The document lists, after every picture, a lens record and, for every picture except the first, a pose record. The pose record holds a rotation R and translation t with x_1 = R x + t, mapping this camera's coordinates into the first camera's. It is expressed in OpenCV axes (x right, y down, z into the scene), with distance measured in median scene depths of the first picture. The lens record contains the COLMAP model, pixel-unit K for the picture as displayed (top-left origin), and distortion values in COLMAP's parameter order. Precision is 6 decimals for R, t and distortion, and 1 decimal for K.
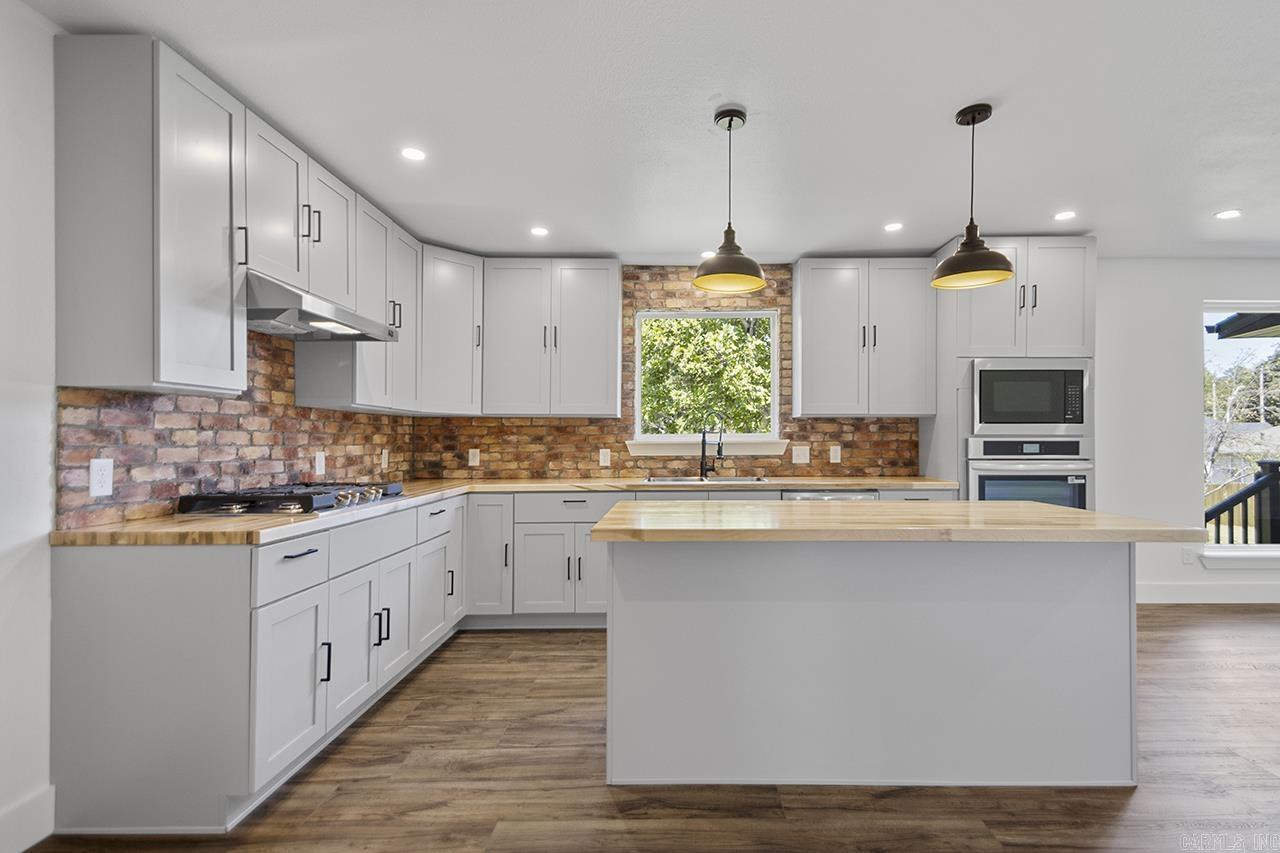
lens RADIAL K [[608.8, 0, 679.0], [0, 608.8, 436.1], [0, 0, 1]] dist [0.022608, -0.000848]
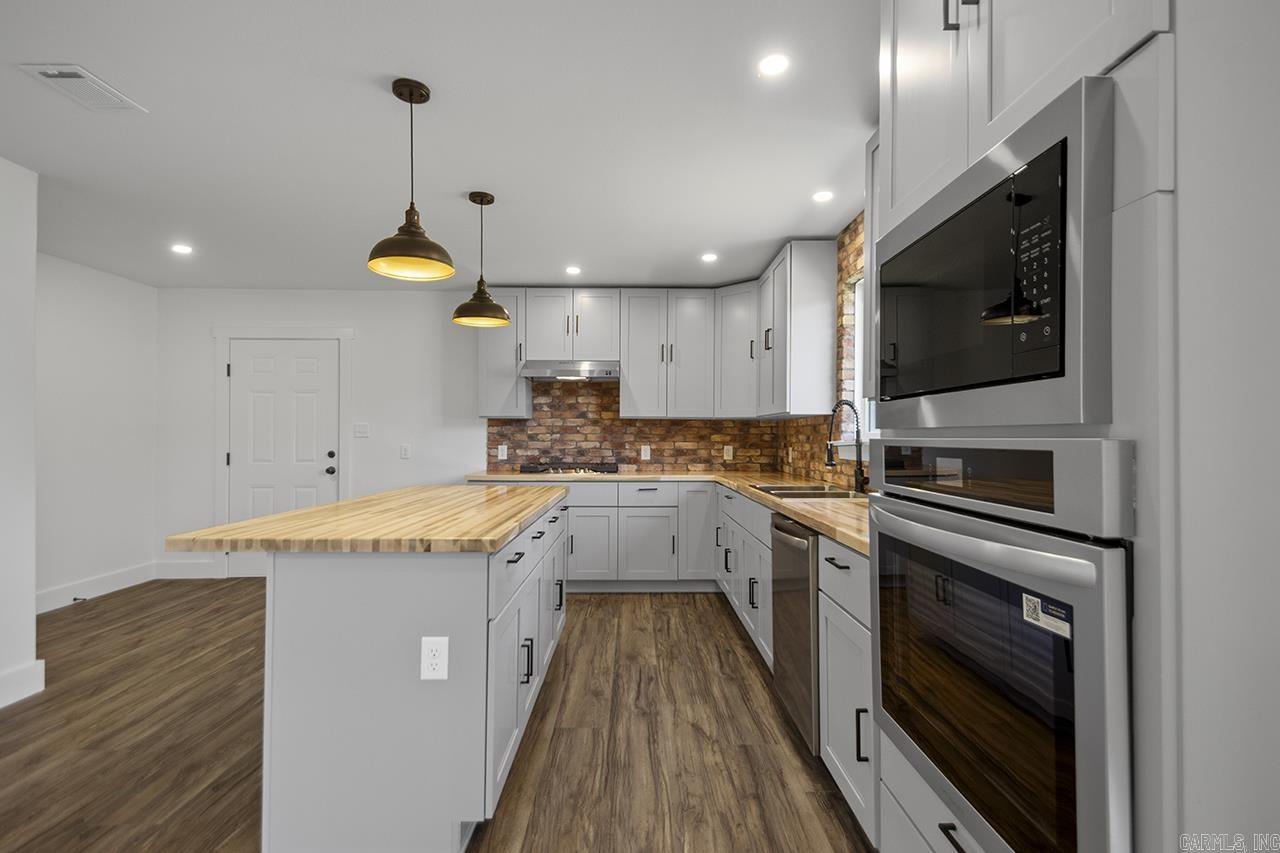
lens RADIAL K [[615.9, 0, 647.3], [0, 615.9, 442.4], [0, 0, 1]] dist [0.024803, -0.000216]
pose [[0.004600, 0.009185, -0.999947, 0.968978], [0.003706, 0.999951, 0.009202, 0.001633], [0.999983, -0.003748, 0.004565, 0.924798]]
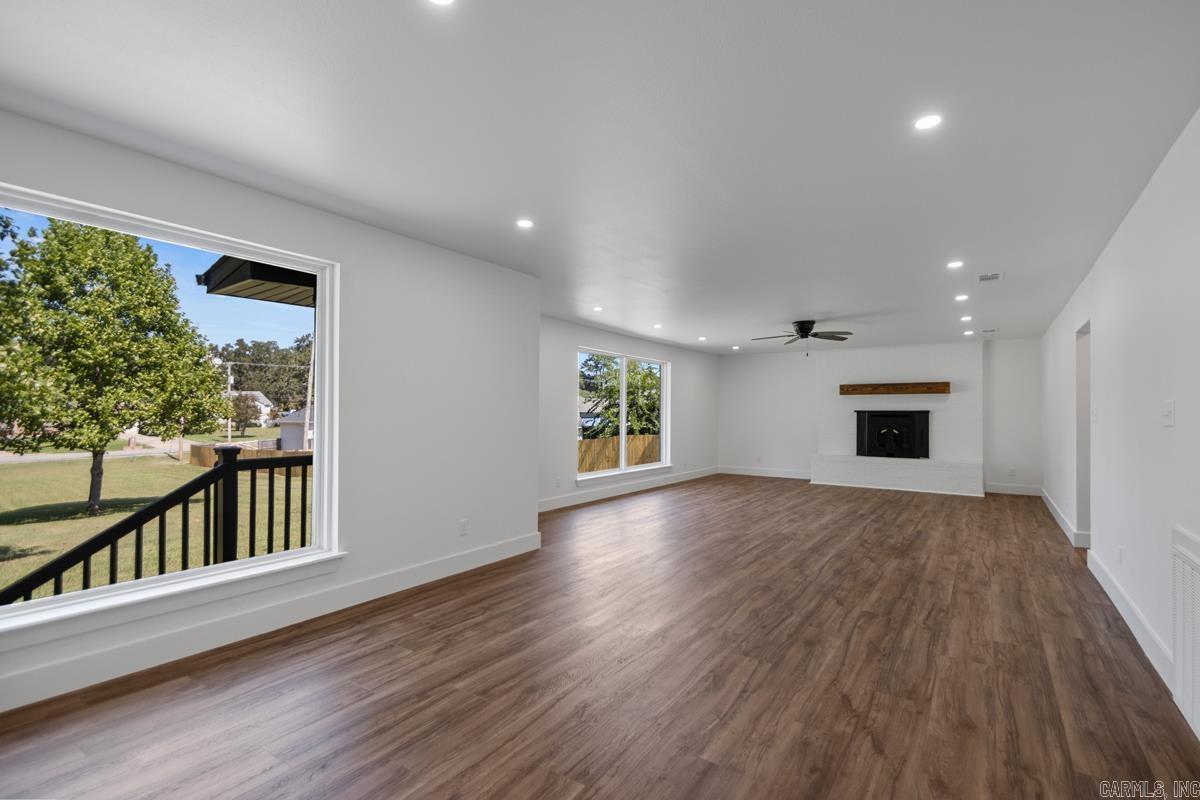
lens RADIAL K [[562.6, 0, 598.2], [0, 562.6, 406.6], [0, 0, 1]] dist [0.013077, -0.001202]
pose [[0.577988, 0.013873, 0.815927, 1.075406], [-0.008786, 0.999903, -0.010778, -0.014979], [-0.815998, -0.000939, 0.578054, 0.325153]]
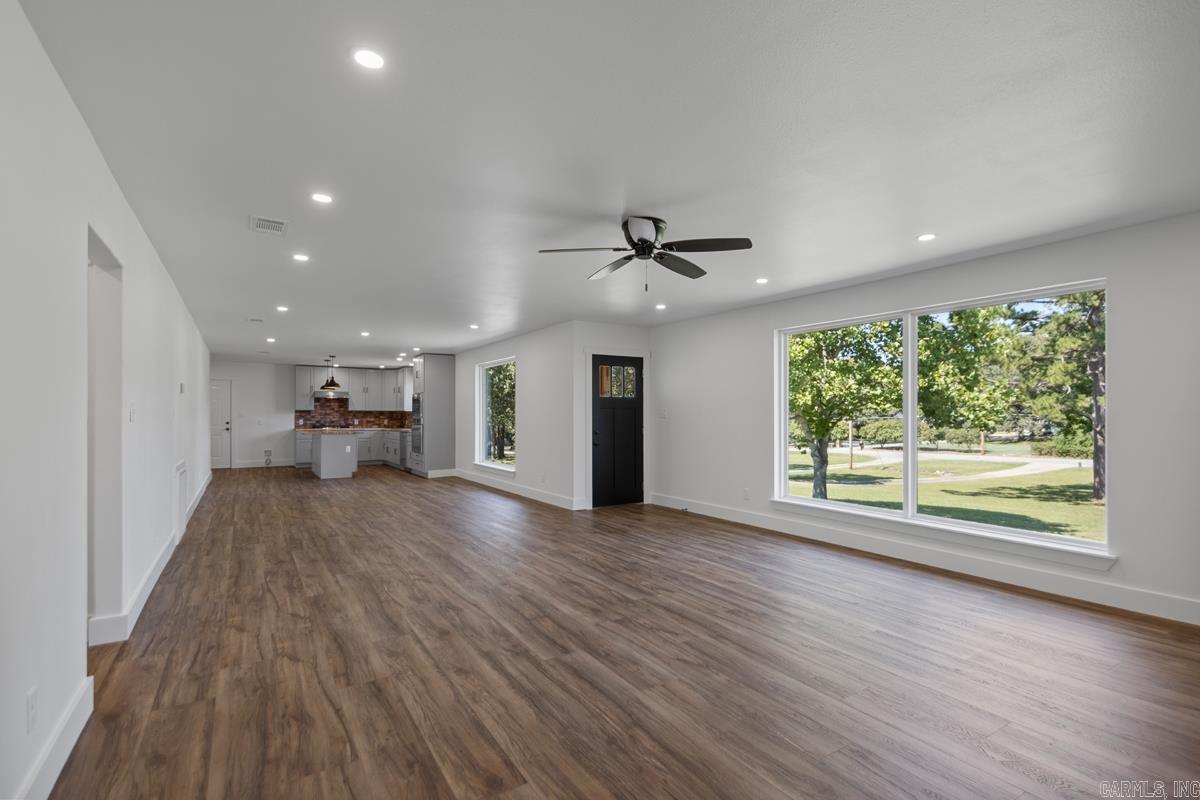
lens RADIAL K [[559.1, 0, 648.5], [0, 559.1, 423.2], [0, 0, 1]] dist [0.014991, -0.000068]
pose [[0.569507, 0.016060, -0.821829, 4.162839], [-0.003132, 0.999844, 0.017369, -0.029758], [0.821980, -0.007318, 0.569469, 0.330813]]
